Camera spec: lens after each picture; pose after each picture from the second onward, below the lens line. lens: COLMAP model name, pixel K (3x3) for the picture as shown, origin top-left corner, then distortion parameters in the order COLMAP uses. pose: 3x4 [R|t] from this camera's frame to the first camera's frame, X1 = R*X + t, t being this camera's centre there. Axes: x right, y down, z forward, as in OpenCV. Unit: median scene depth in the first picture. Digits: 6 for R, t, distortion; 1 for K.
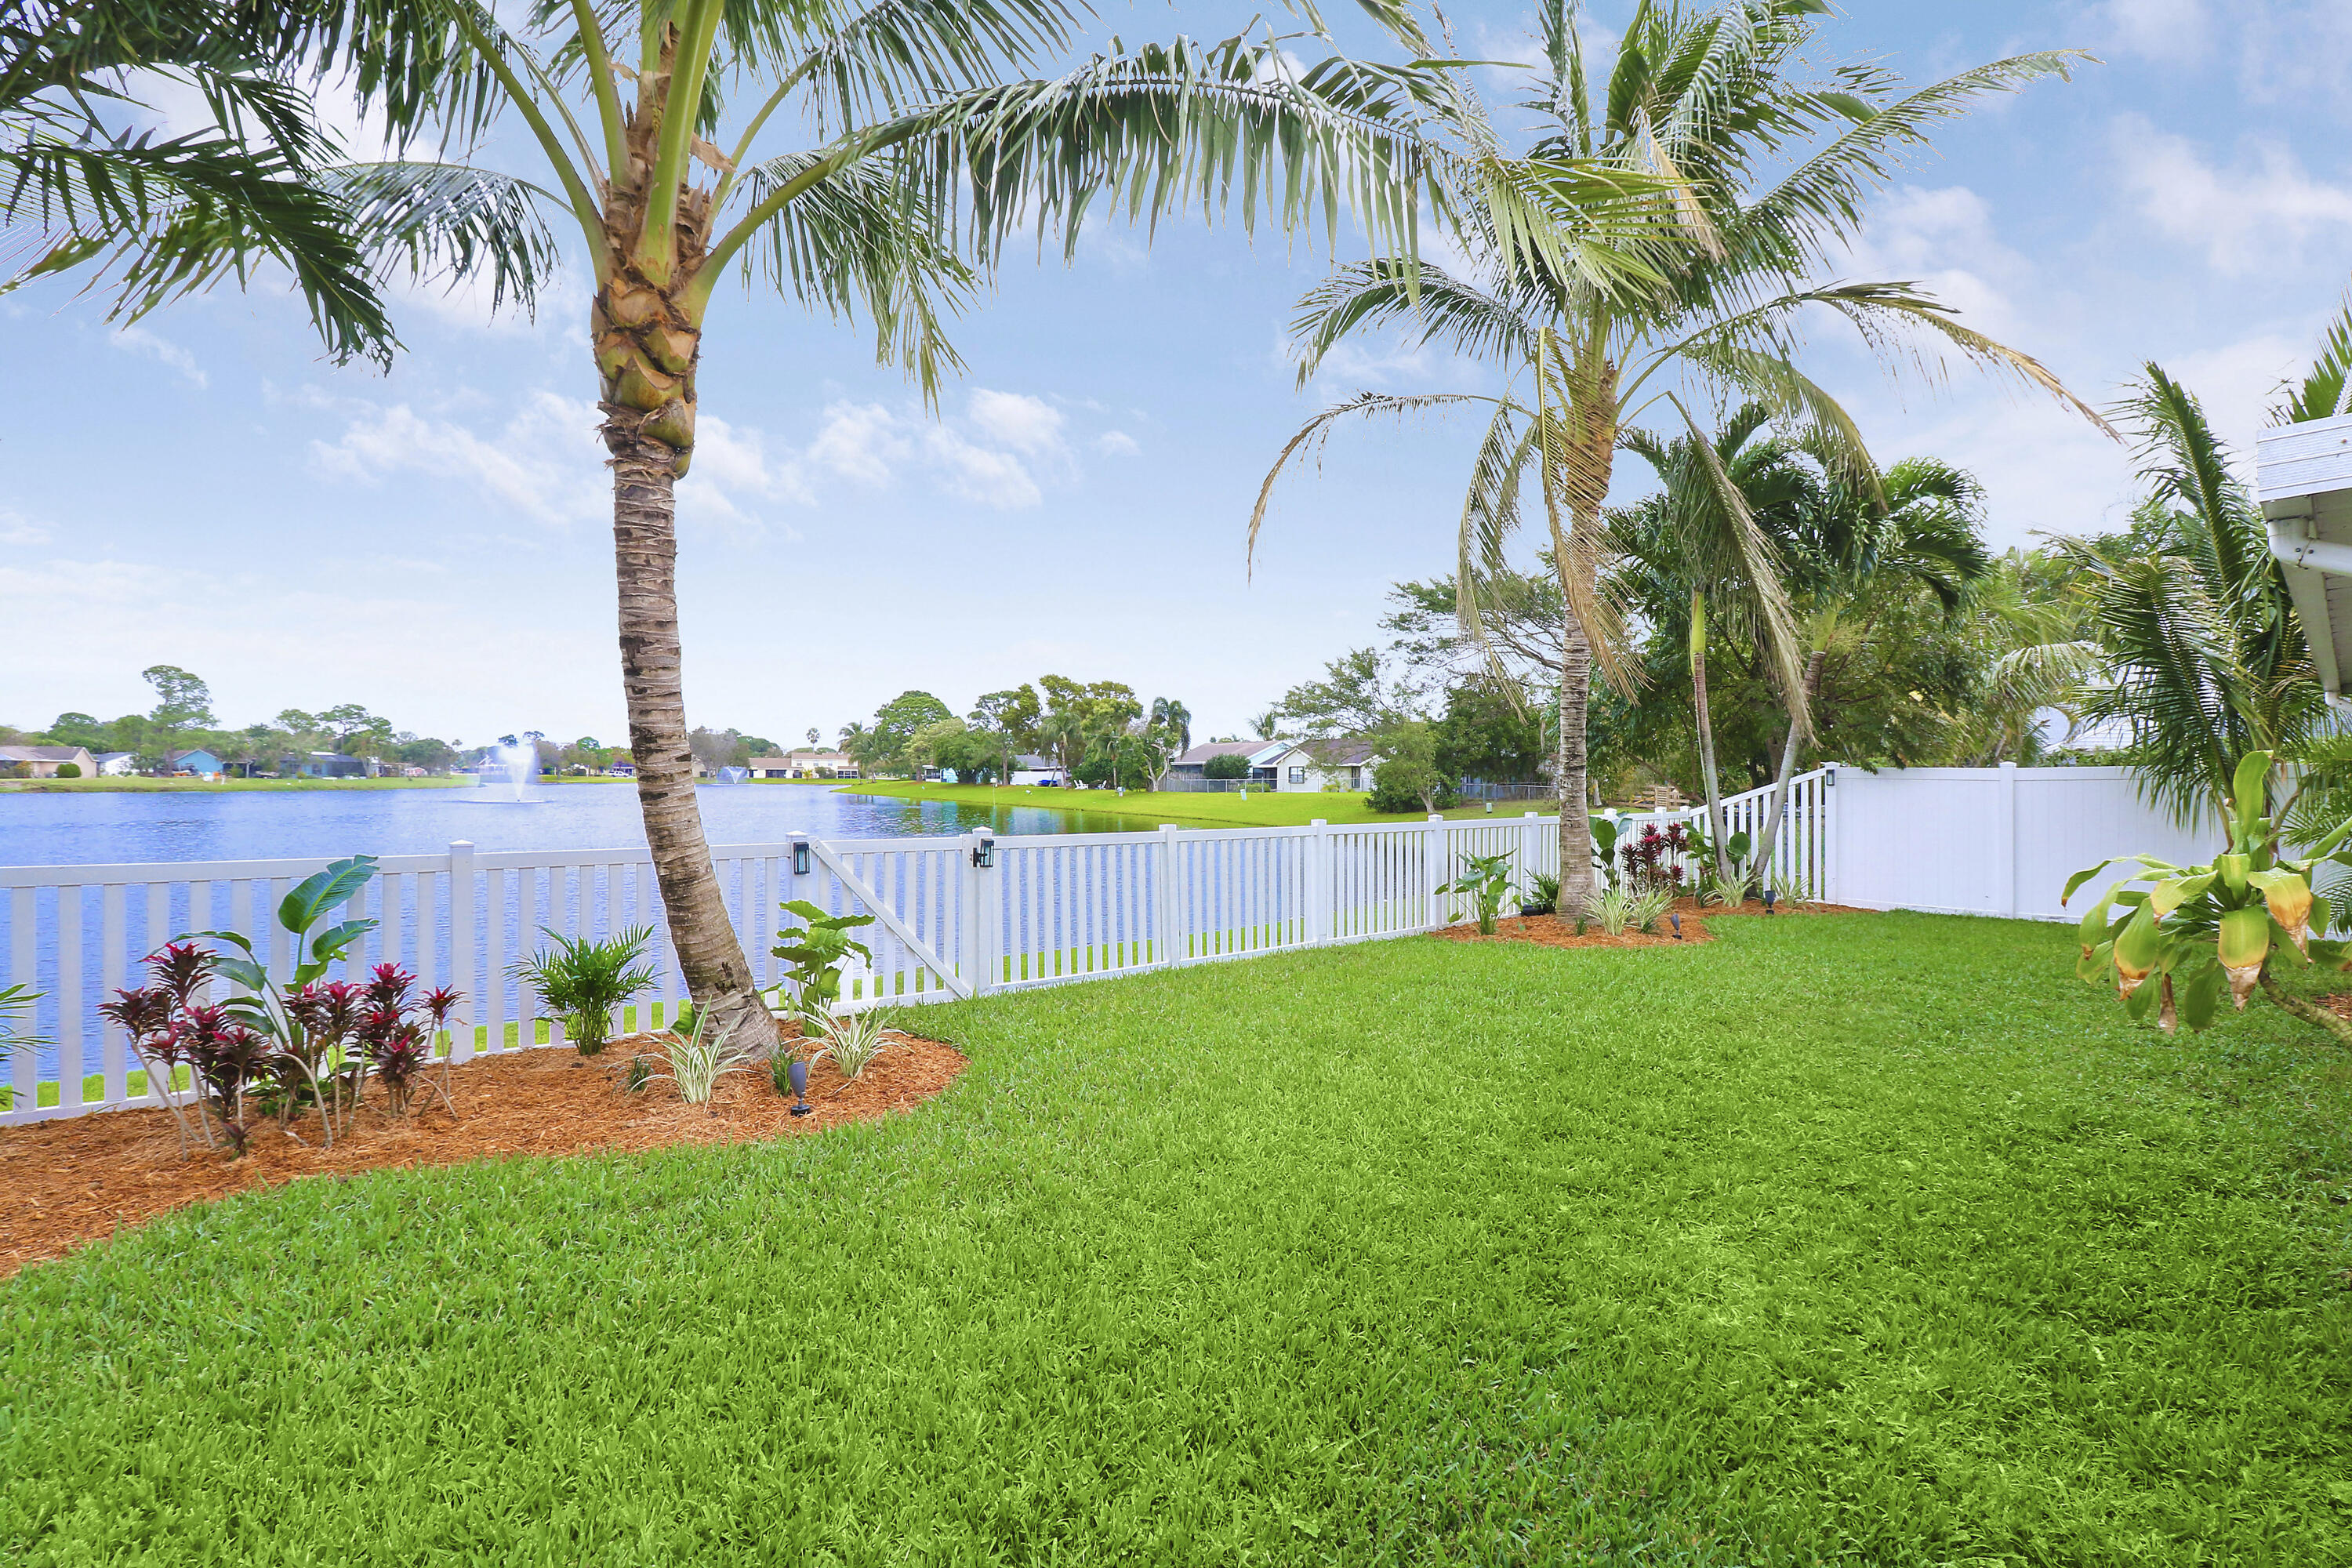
lens RADIAL K [[1082.9, 0, 1148.3], [0, 1082.9, 793.2], [0, 0, 1]] dist [0.002072, 0.000333]
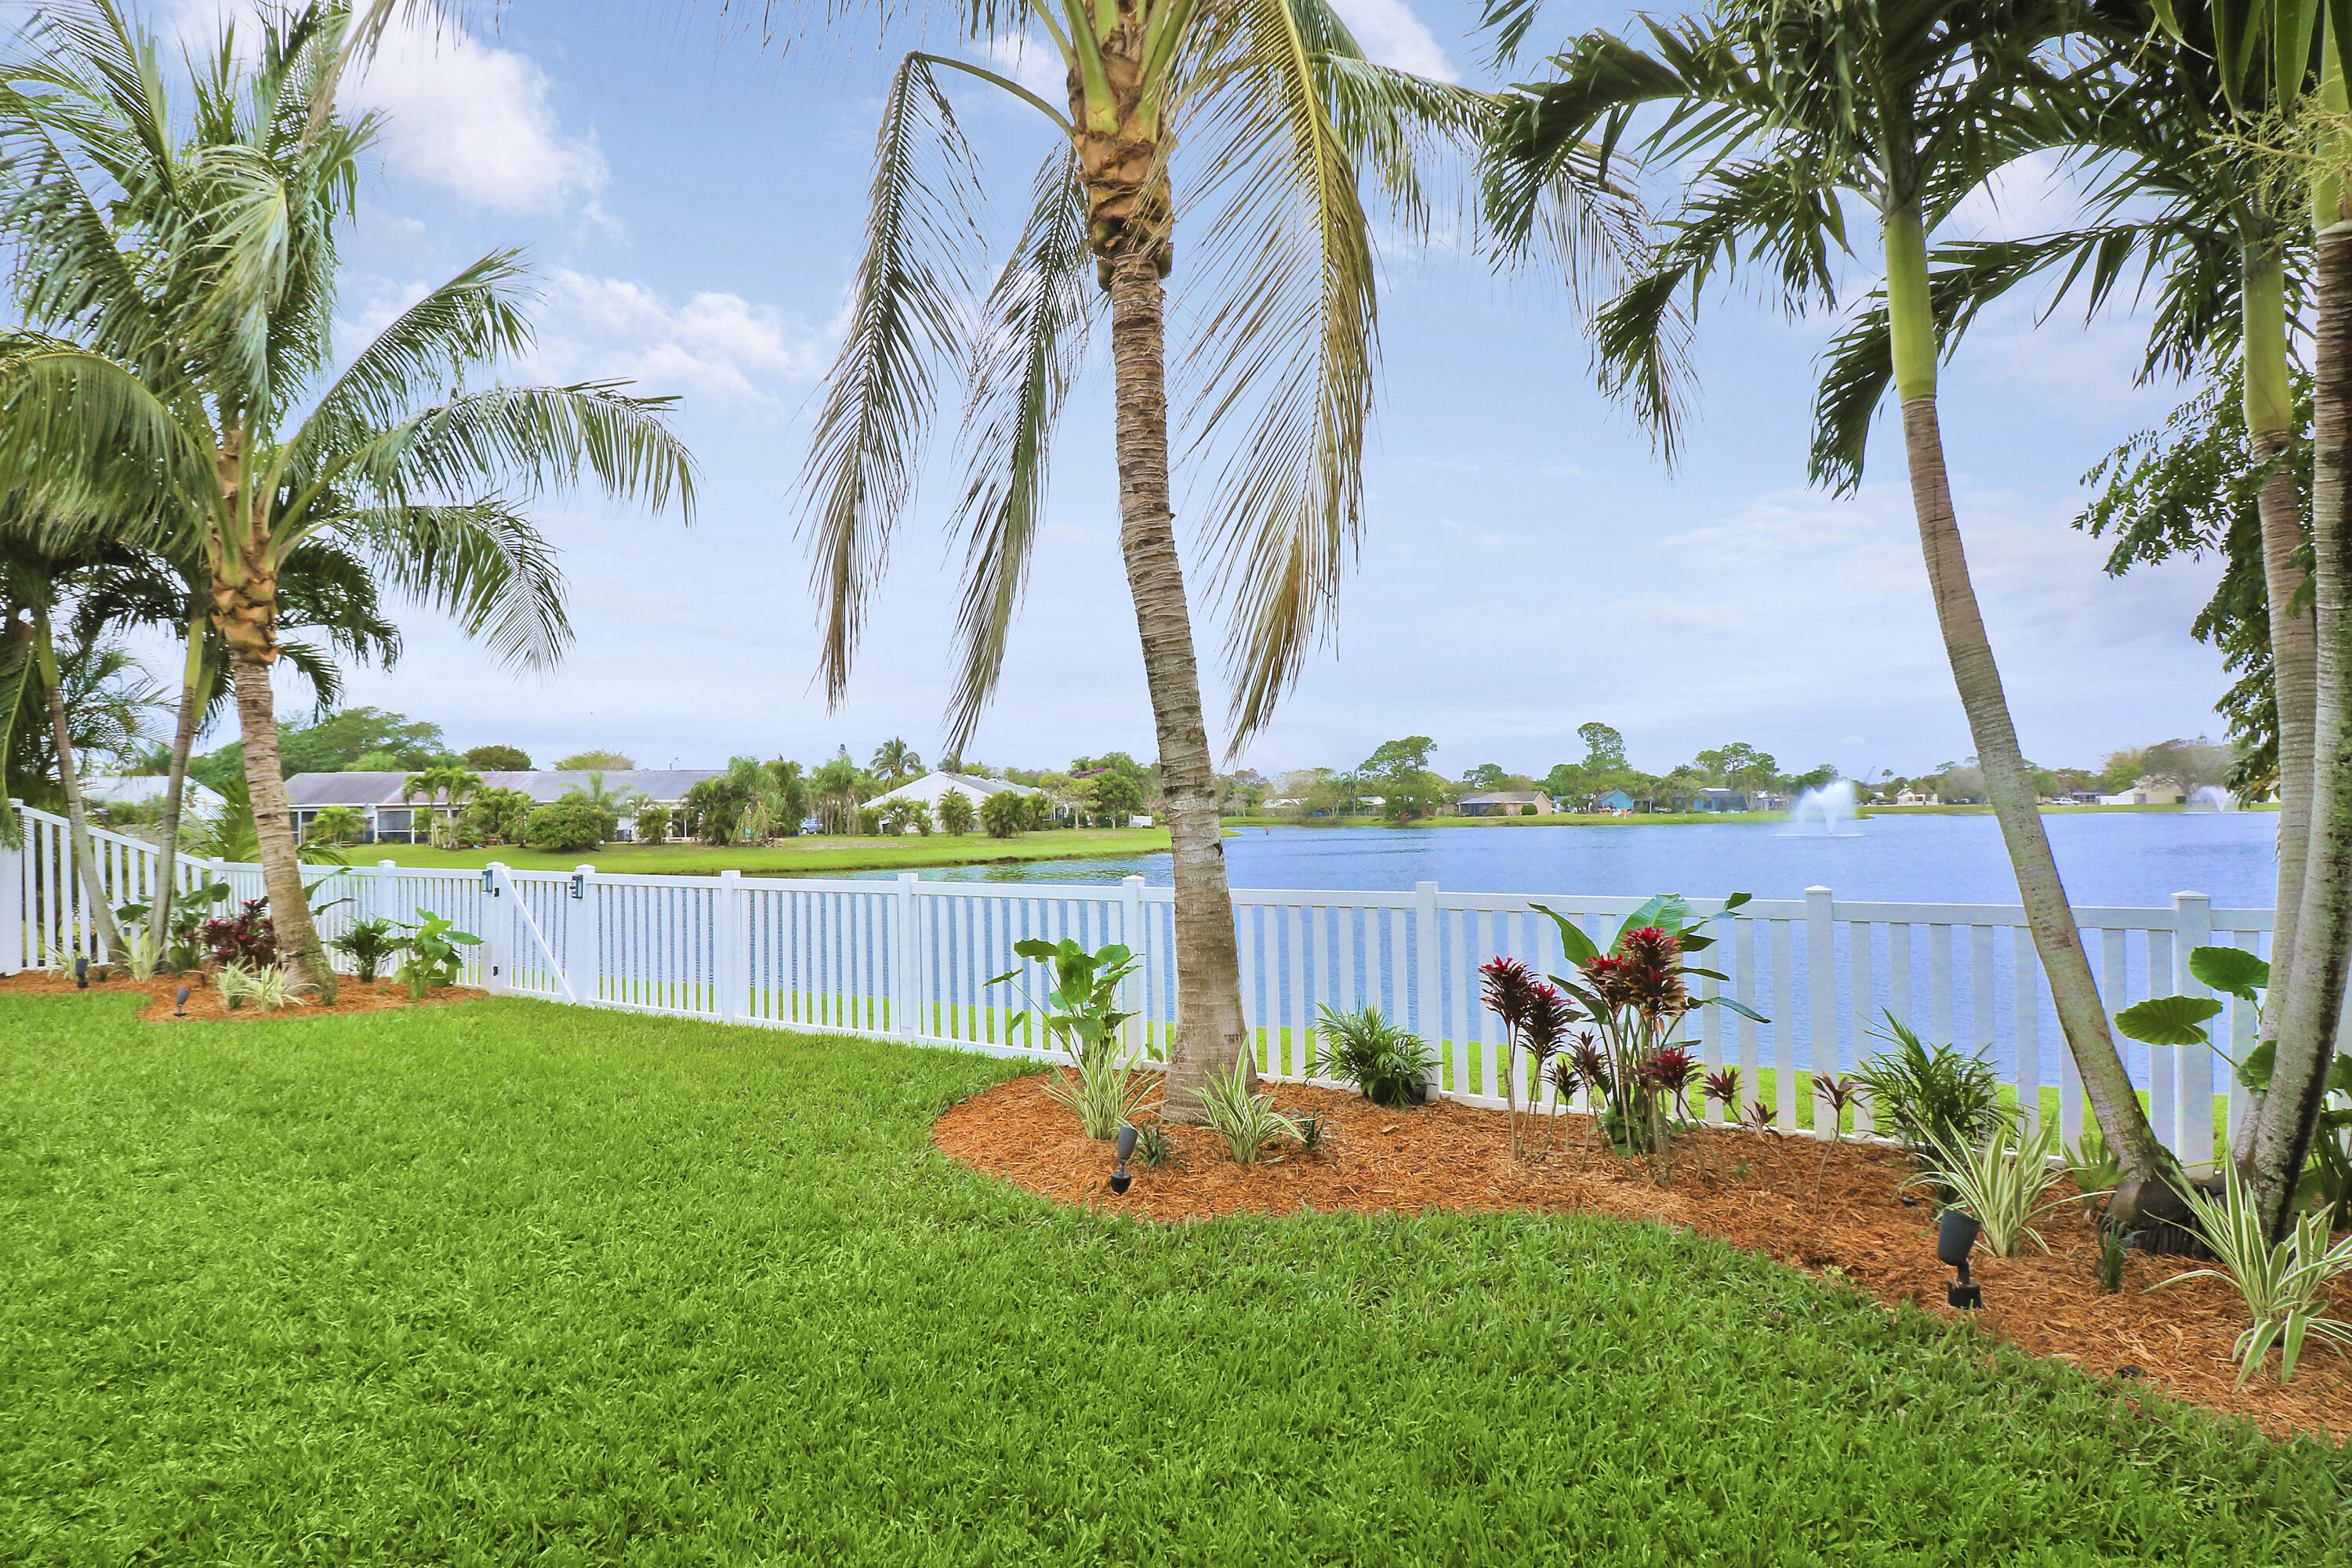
lens RADIAL K [[1114.2, 0, 1167.0], [0, 1114.2, 802.4], [0, 0, 1]] dist [-0.012533, -0.000950]
pose [[0.353759, -0.021248, -0.935095, 0.101367], [0.002379, 0.999759, -0.021817, -0.000768], [0.935334, 0.005493, 0.353724, 0.096101]]
